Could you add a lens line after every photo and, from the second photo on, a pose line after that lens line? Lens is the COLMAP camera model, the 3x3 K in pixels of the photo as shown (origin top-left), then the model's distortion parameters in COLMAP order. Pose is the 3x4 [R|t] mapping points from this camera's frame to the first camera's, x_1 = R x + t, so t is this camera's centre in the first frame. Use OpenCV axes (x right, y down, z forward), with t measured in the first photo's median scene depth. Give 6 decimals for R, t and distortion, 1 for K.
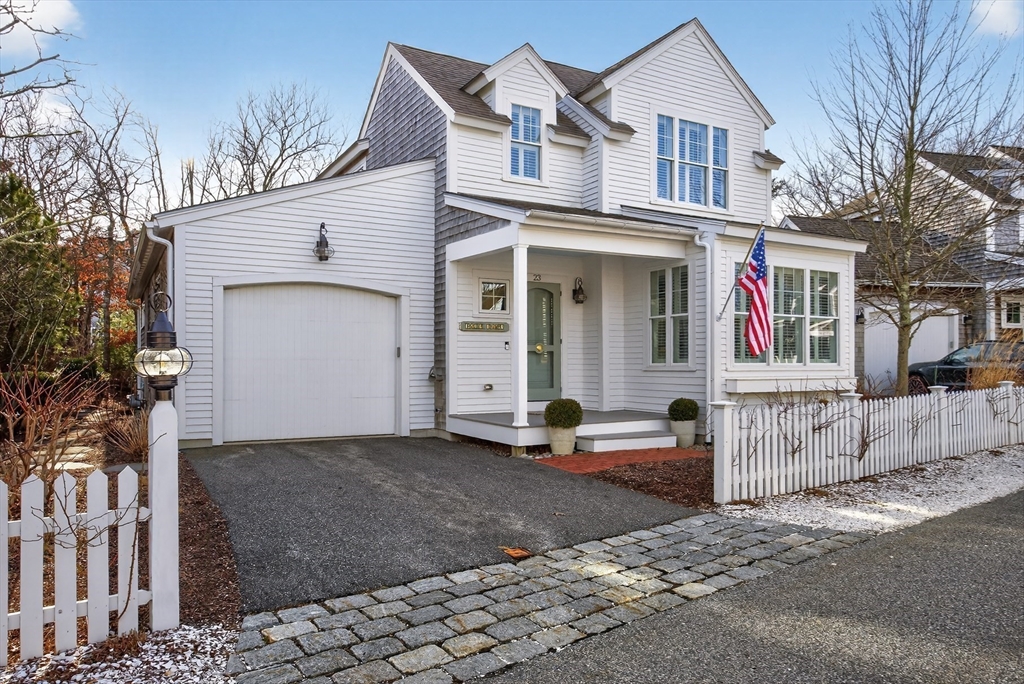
lens RADIAL K [[690.9, 0, 513.1], [0, 690.9, 358.4], [0, 0, 1]] dist [0.005772, 0.002161]
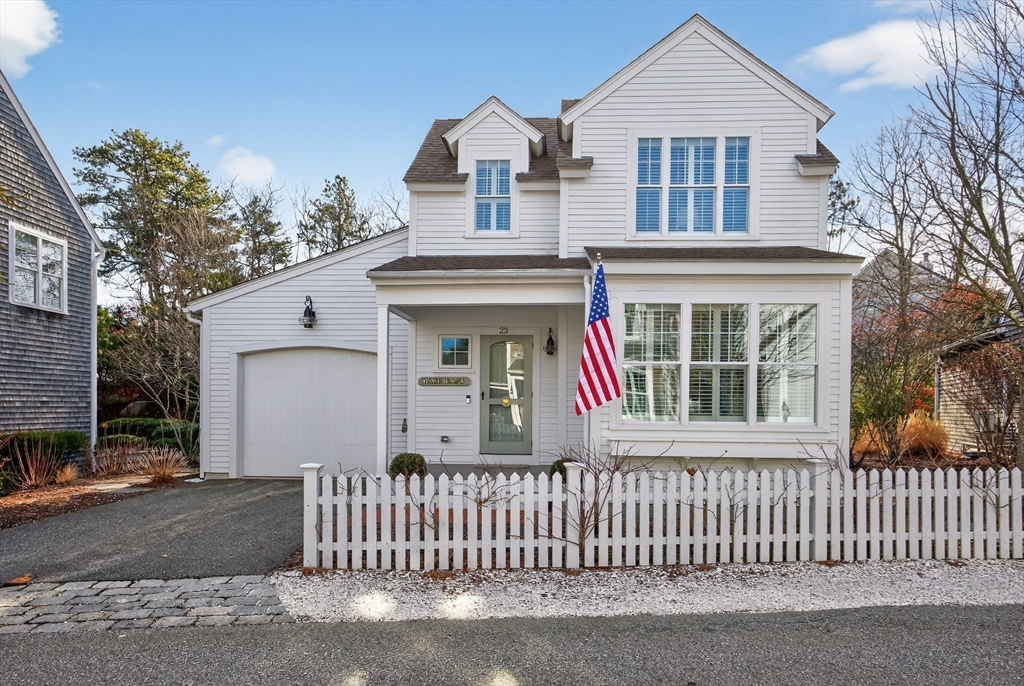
lens RADIAL K [[690.9, 0, 524.8], [0, 690.9, 411.9], [0, 0, 1]] dist [0.005772, 0.002161]
pose [[0.848180, 0.009102, -0.529629, 0.608059], [-0.003795, 0.999931, 0.011106, -0.011446], [0.529694, -0.007410, 0.848156, 0.178304]]
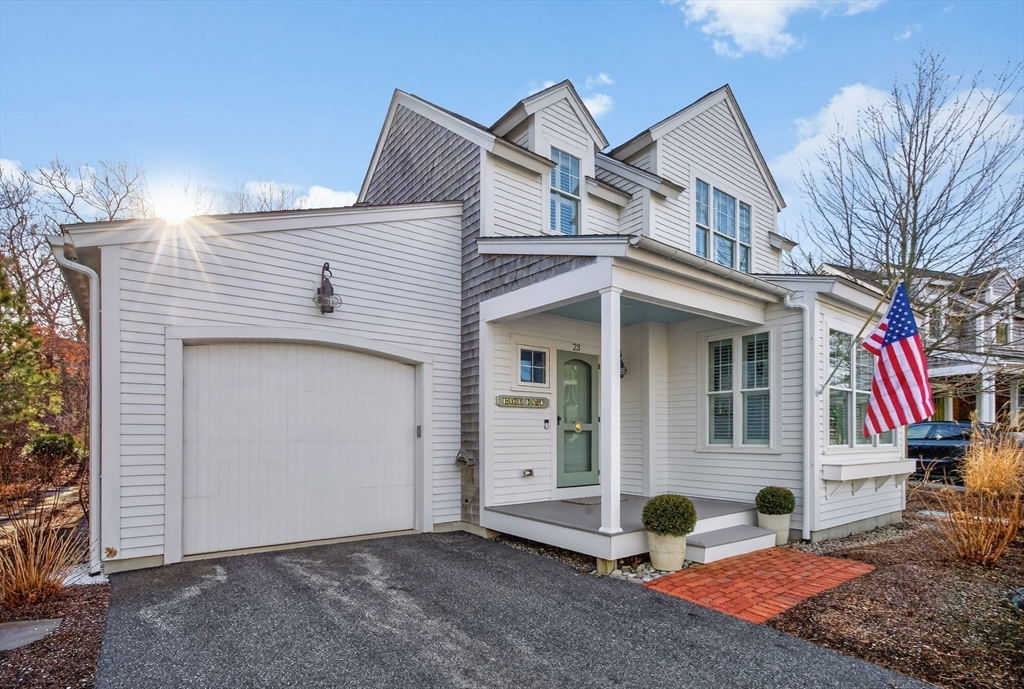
lens RADIAL K [[519.5, 0, 538.1], [0, 519.5, 435.9], [0, 0, 1]] dist [-0.001102, 0.000134]
pose [[0.988559, -0.000365, 0.150831, -0.118750], [-0.000399, 0.999987, 0.005033, -0.006864], [-0.150831, -0.005036, 0.988547, 0.361035]]
